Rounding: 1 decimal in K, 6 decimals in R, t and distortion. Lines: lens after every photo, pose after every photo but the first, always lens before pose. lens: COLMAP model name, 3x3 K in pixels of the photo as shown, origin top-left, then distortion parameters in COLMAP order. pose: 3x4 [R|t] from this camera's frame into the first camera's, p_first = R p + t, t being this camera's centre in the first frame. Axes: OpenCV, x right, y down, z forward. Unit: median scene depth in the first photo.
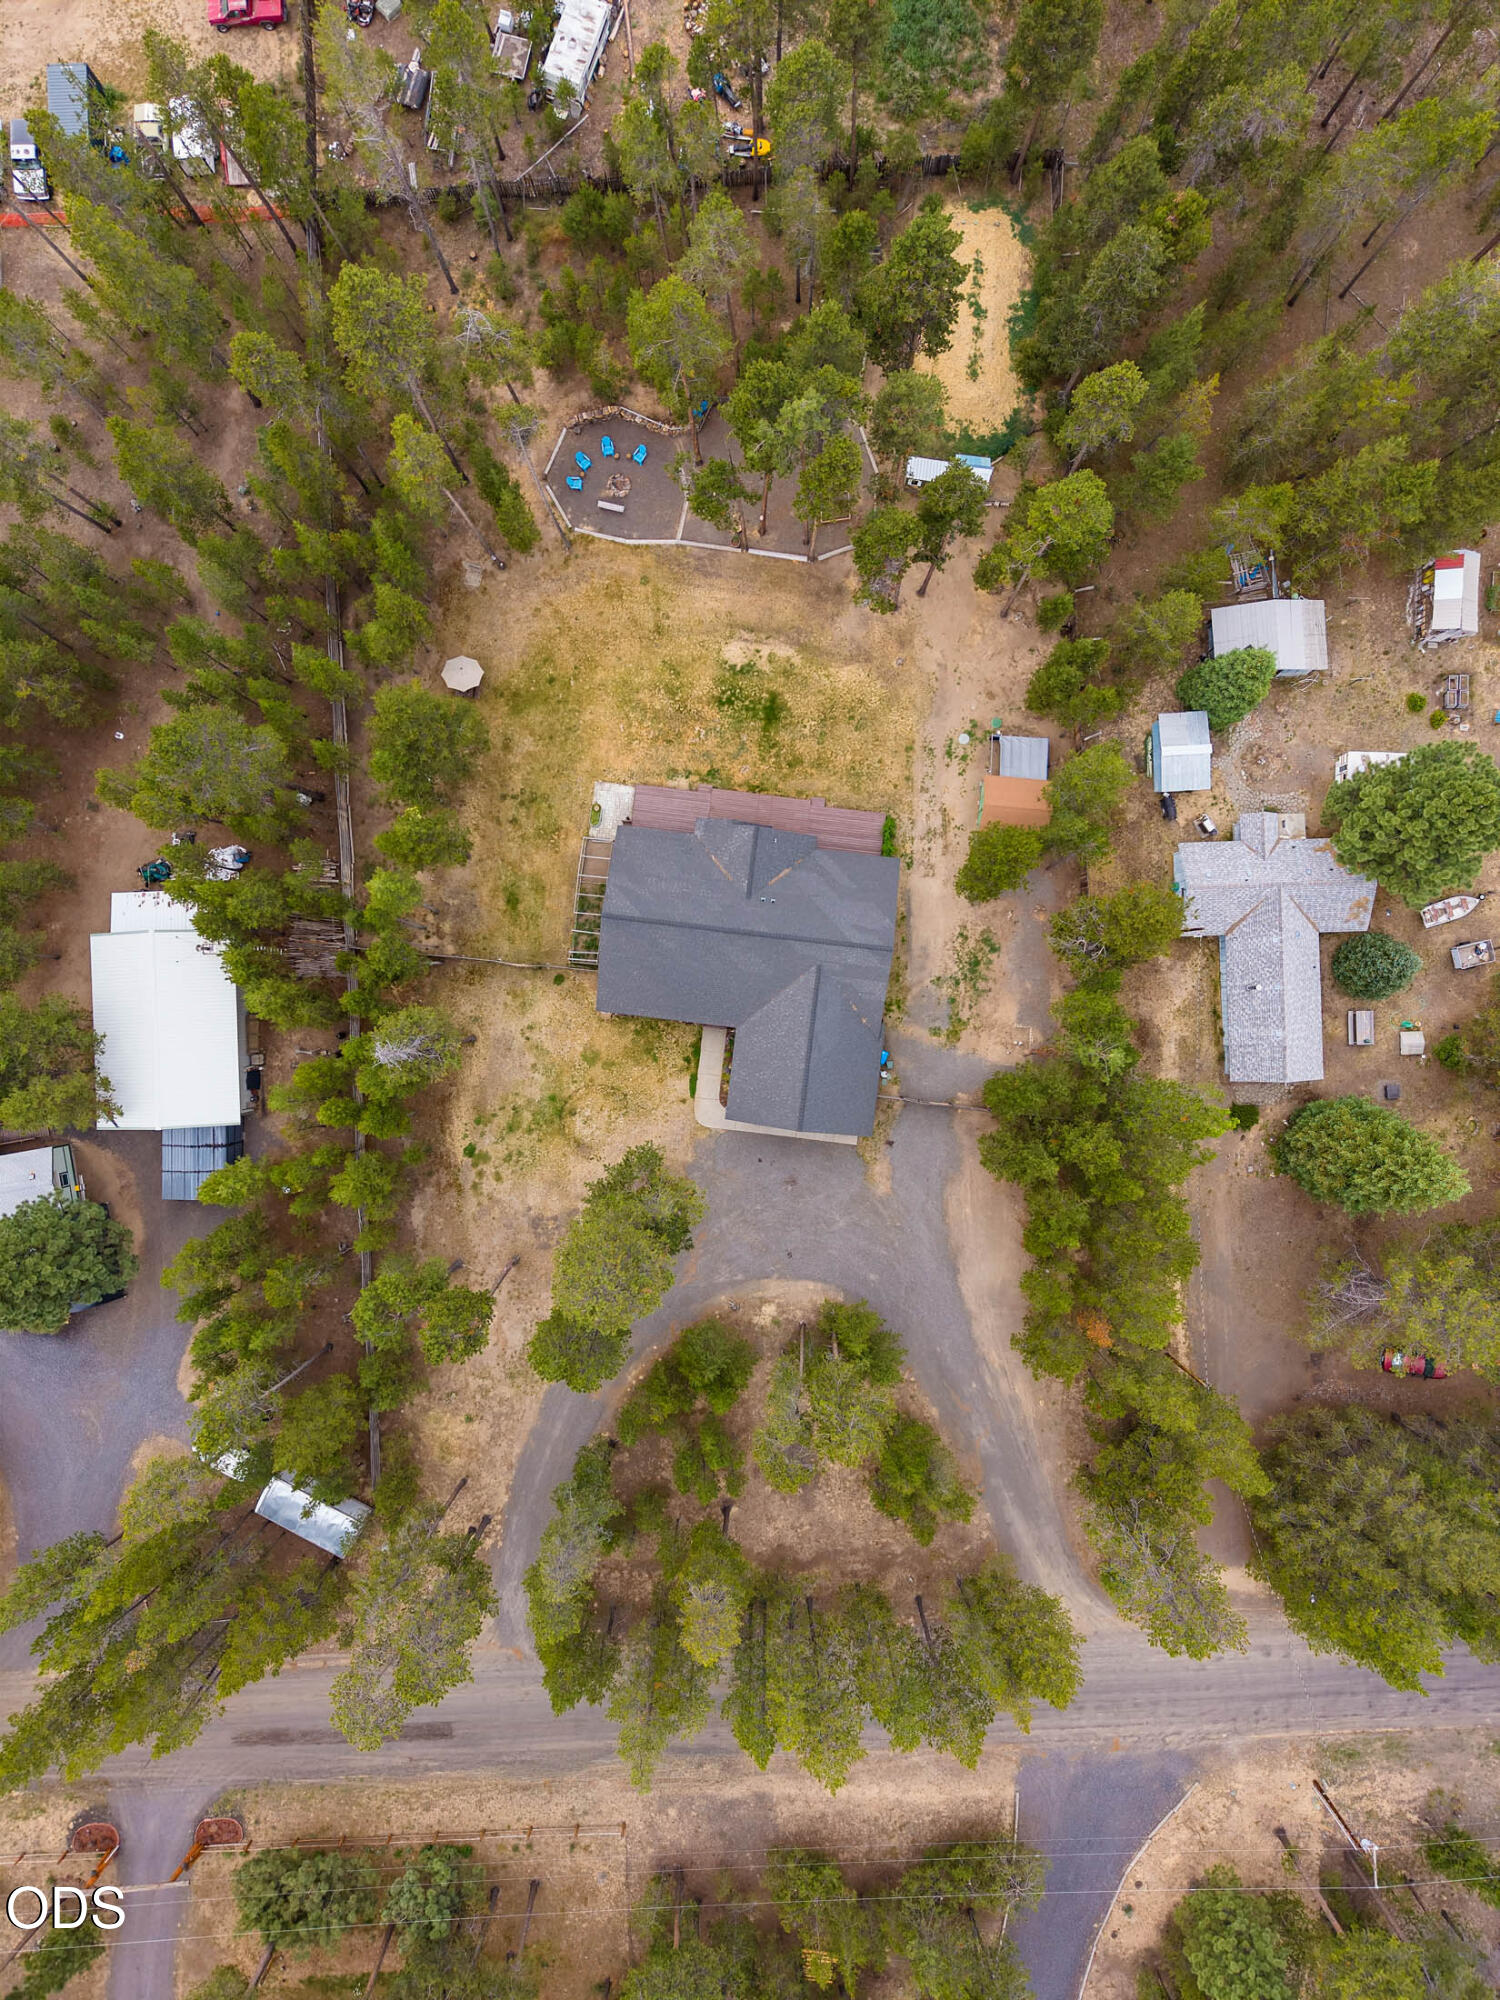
lens RADIAL K [[1340.3, 0, 743.8], [0, 1340.3, 1003.0], [0, 0, 1]] dist [0.030292, -0.029469]
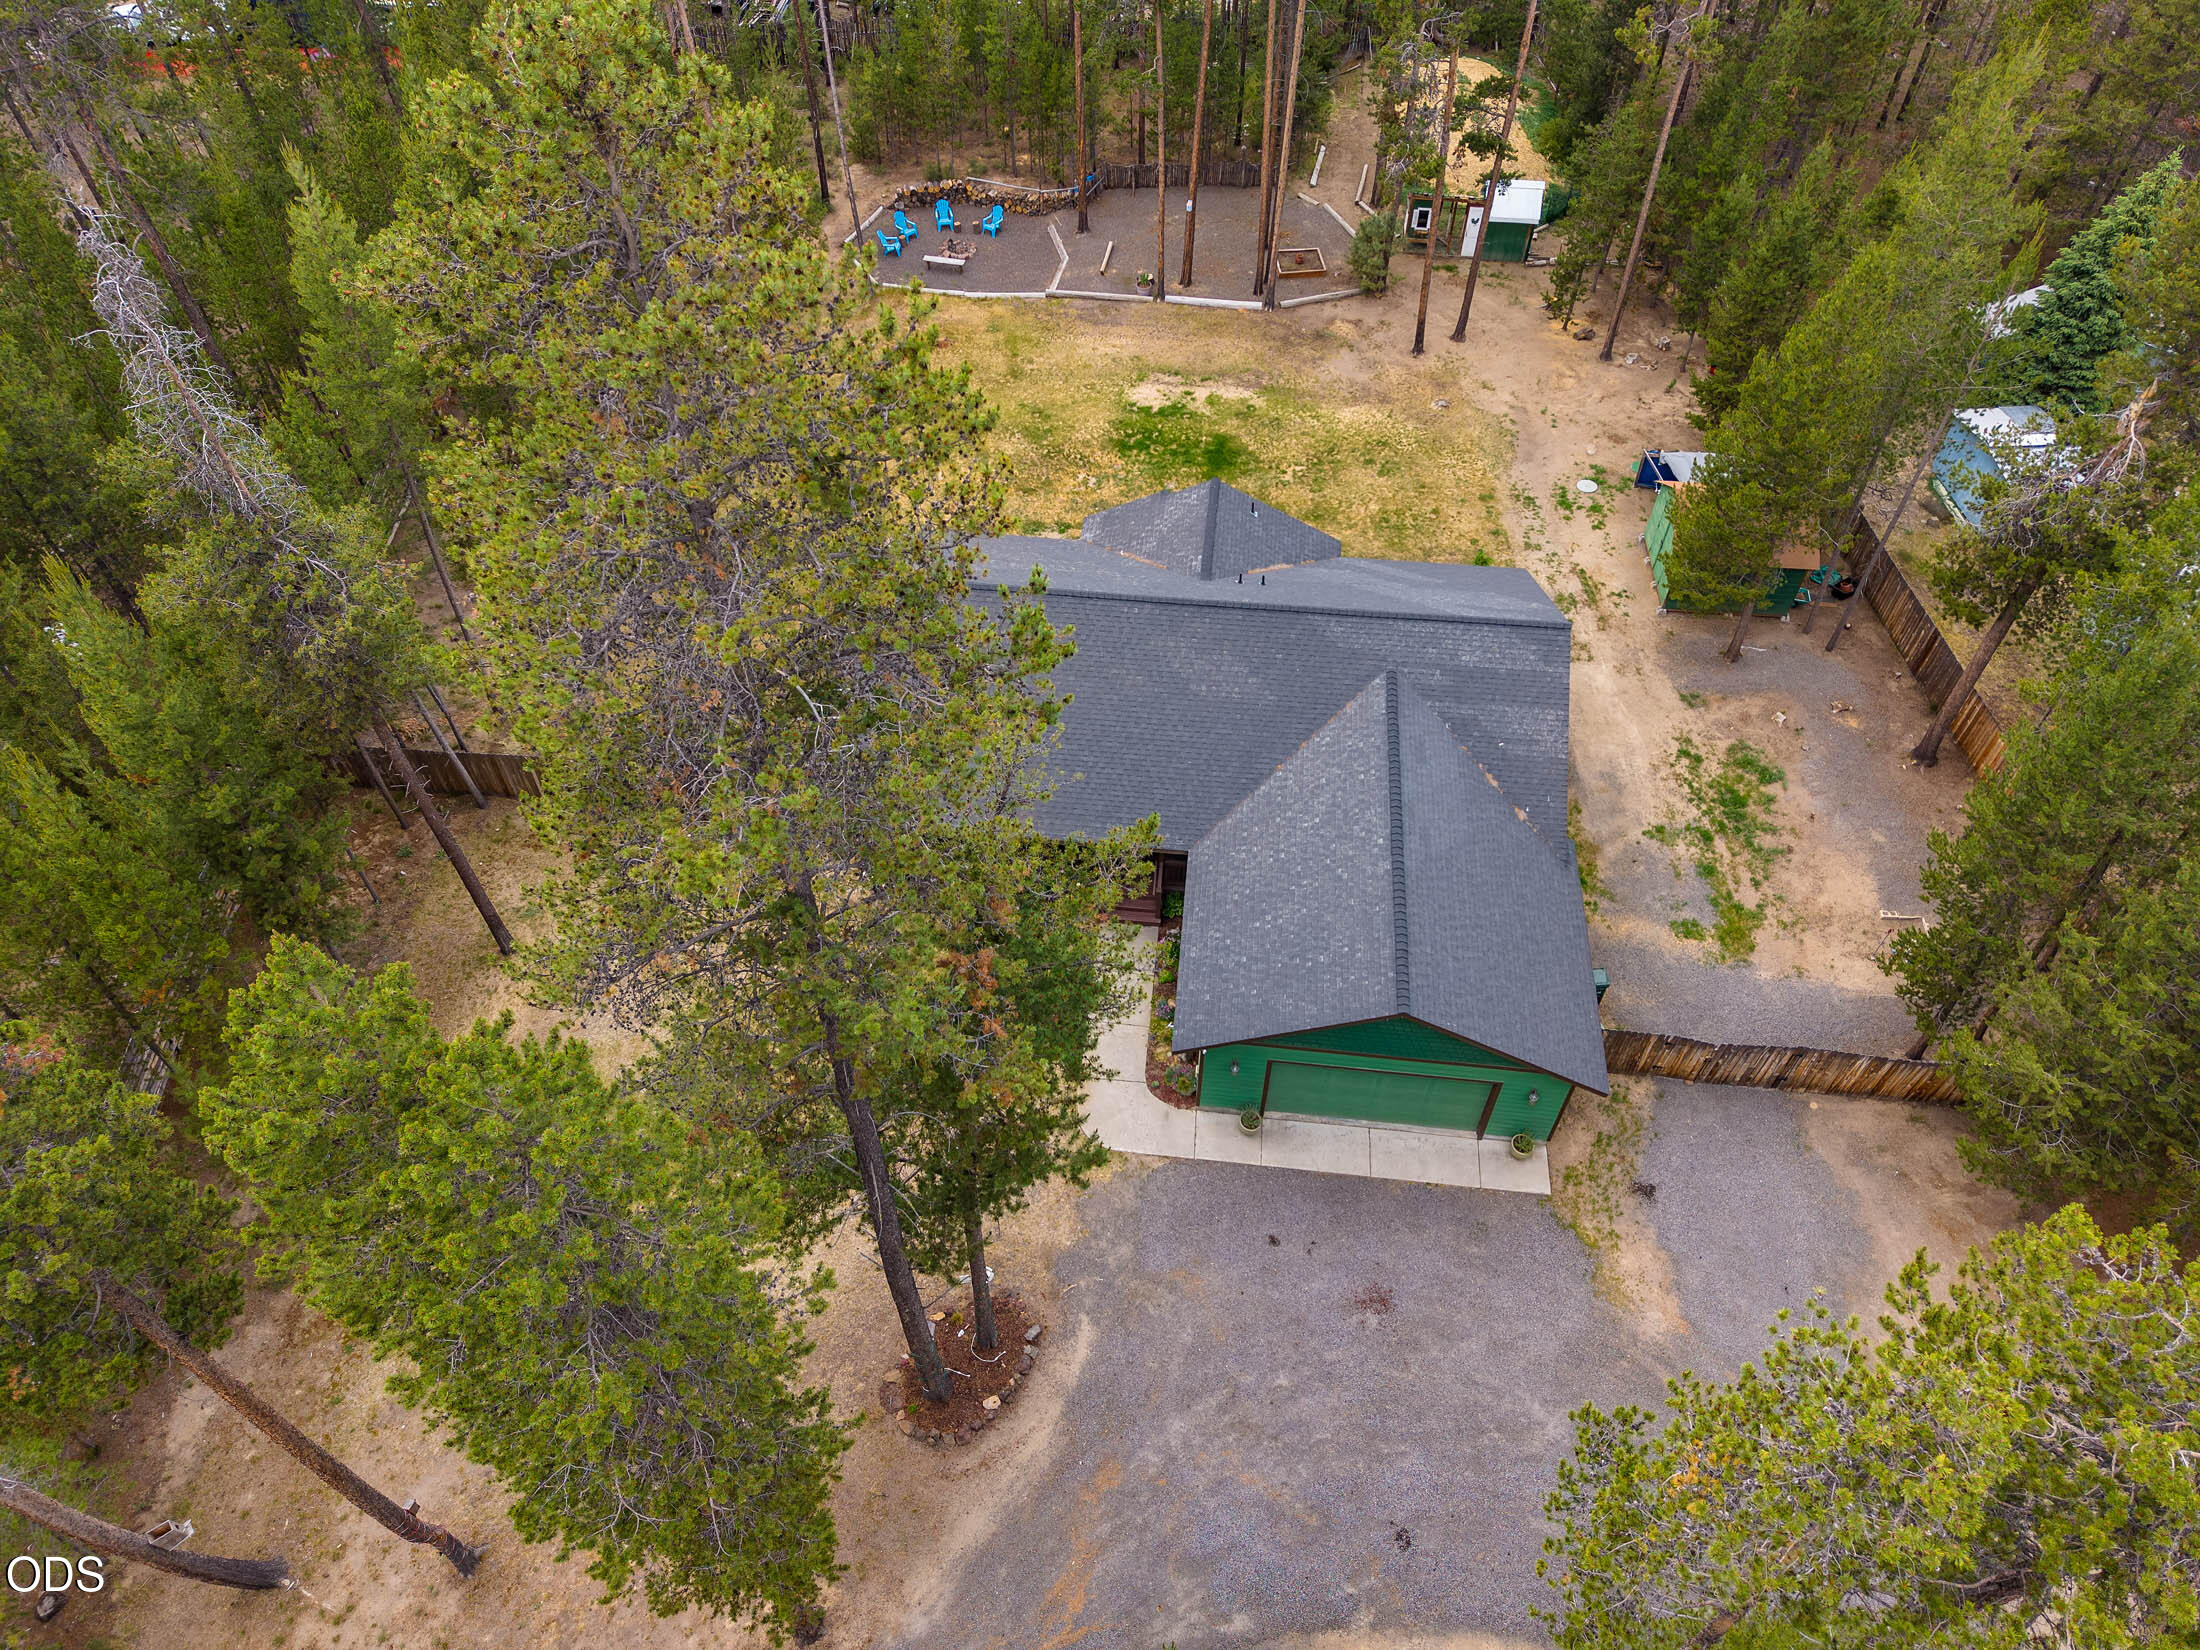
lens RADIAL K [[1474.3, 0, 1096.3], [0, 1474.3, 824.3], [0, 0, 1]] dist [0.030292, -0.029469]
pose [[0.999904, -0.004019, 0.013258, -0.037336], [0.011807, 0.747883, -0.663726, 0.287152], [-0.007248, 0.663818, 0.747859, 0.654397]]
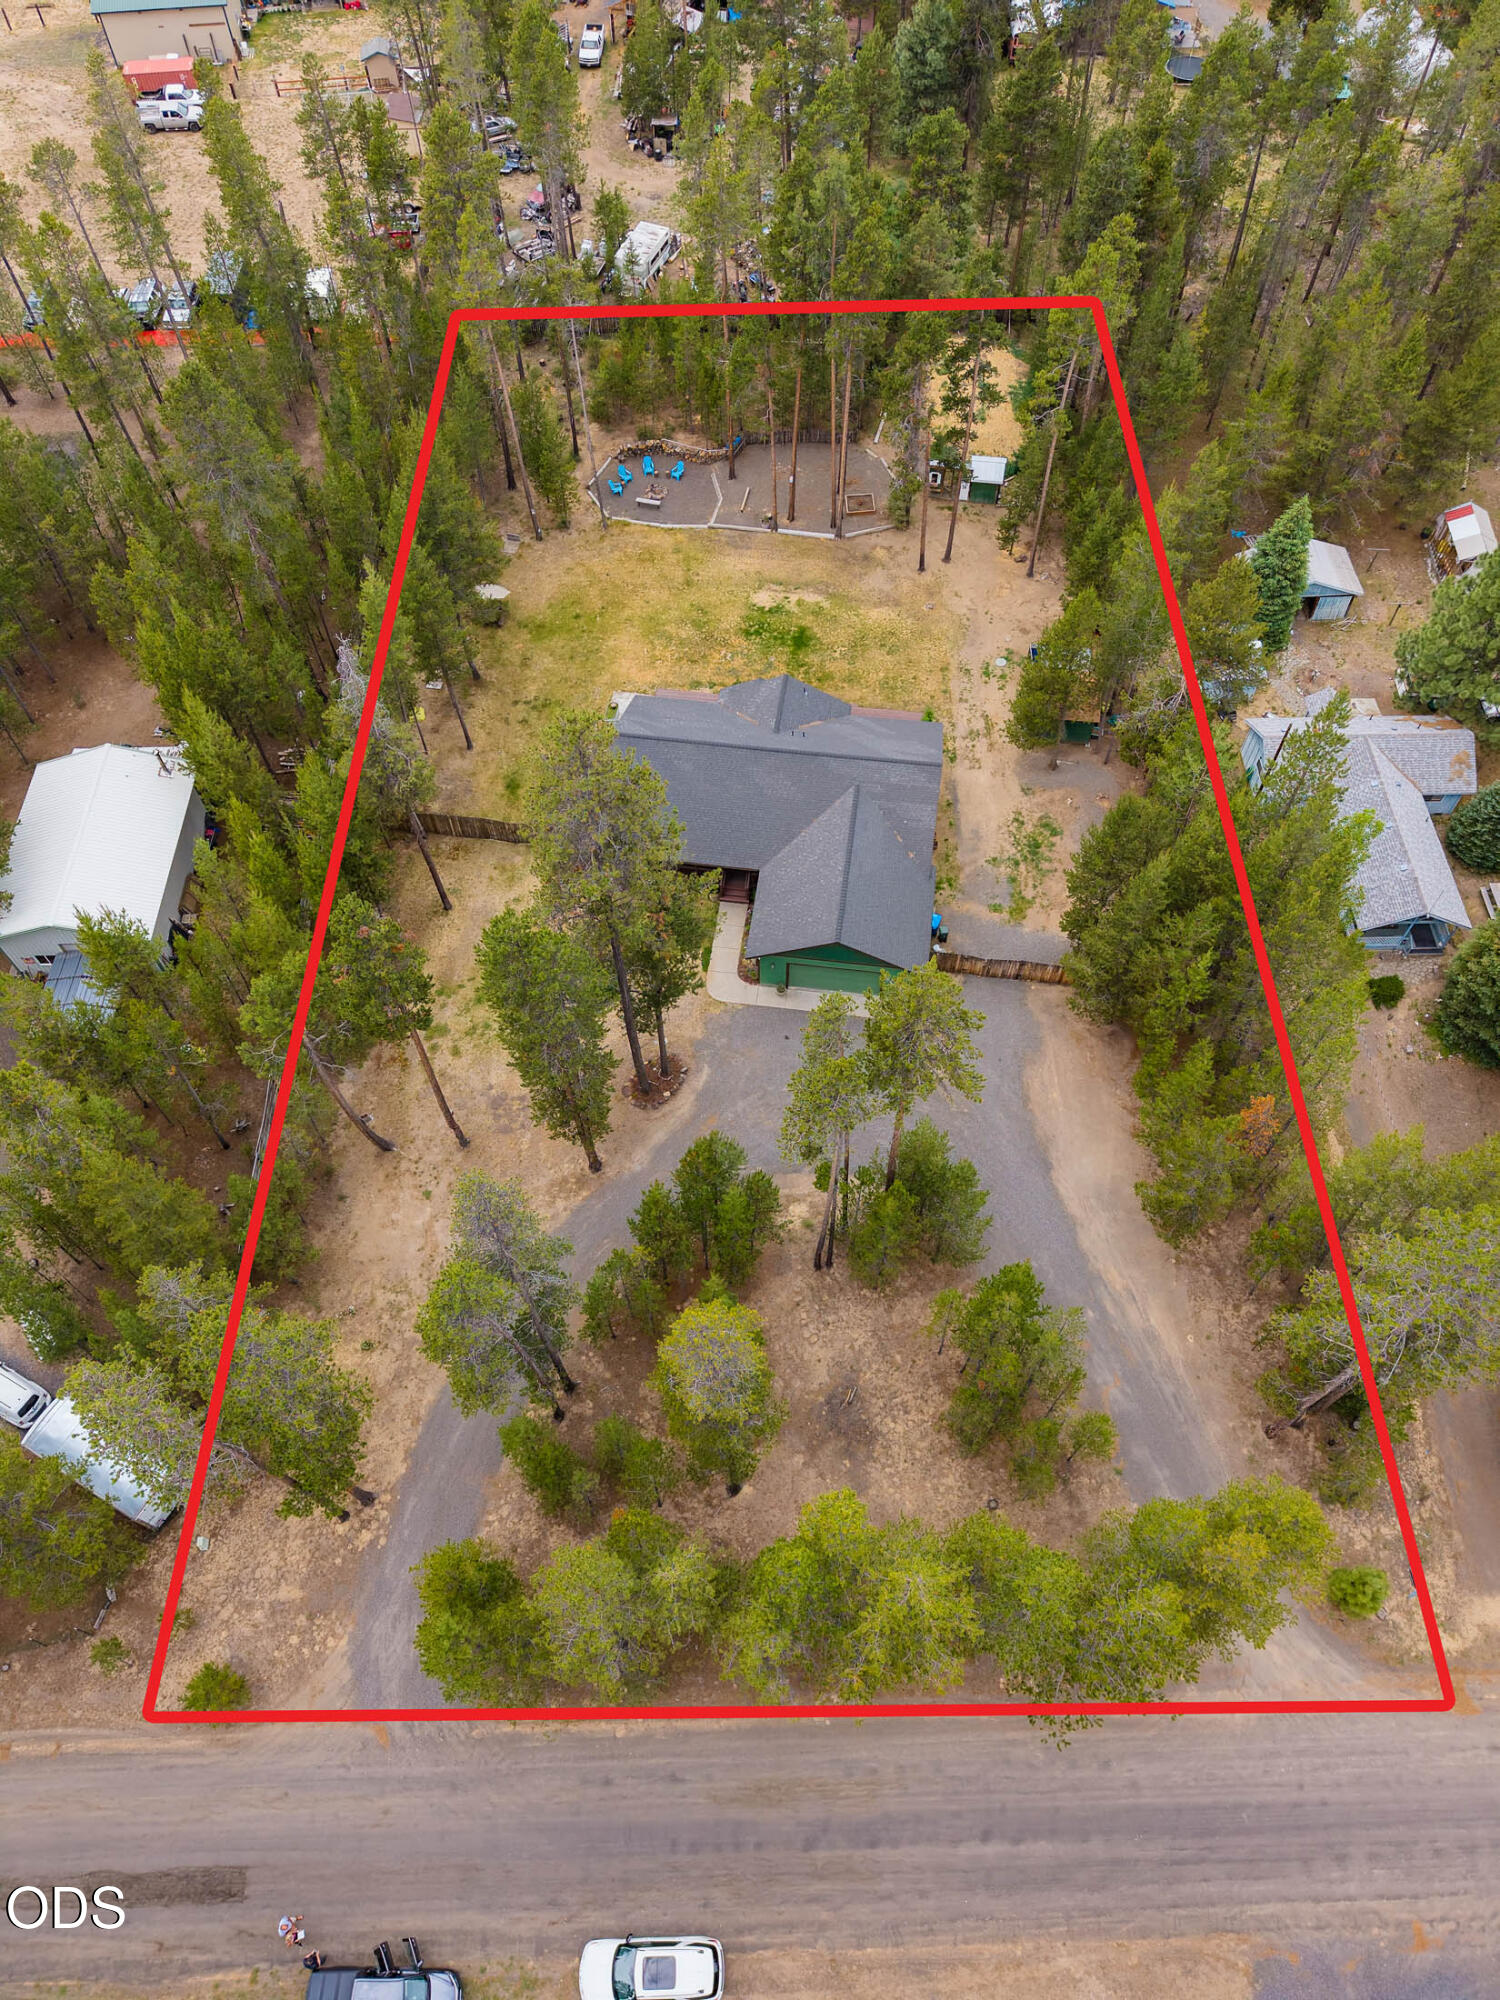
lens RADIAL K [[1340.3, 0, 754.3], [0, 1340.3, 1013.7], [0, 0, 1]] dist [0.030292, -0.029469]
pose [[0.999879, 0.013021, -0.008528, -0.000925], [-0.015564, 0.844256, -0.535714, 0.533843], [0.000224, 0.535782, 0.844357, 0.322404]]
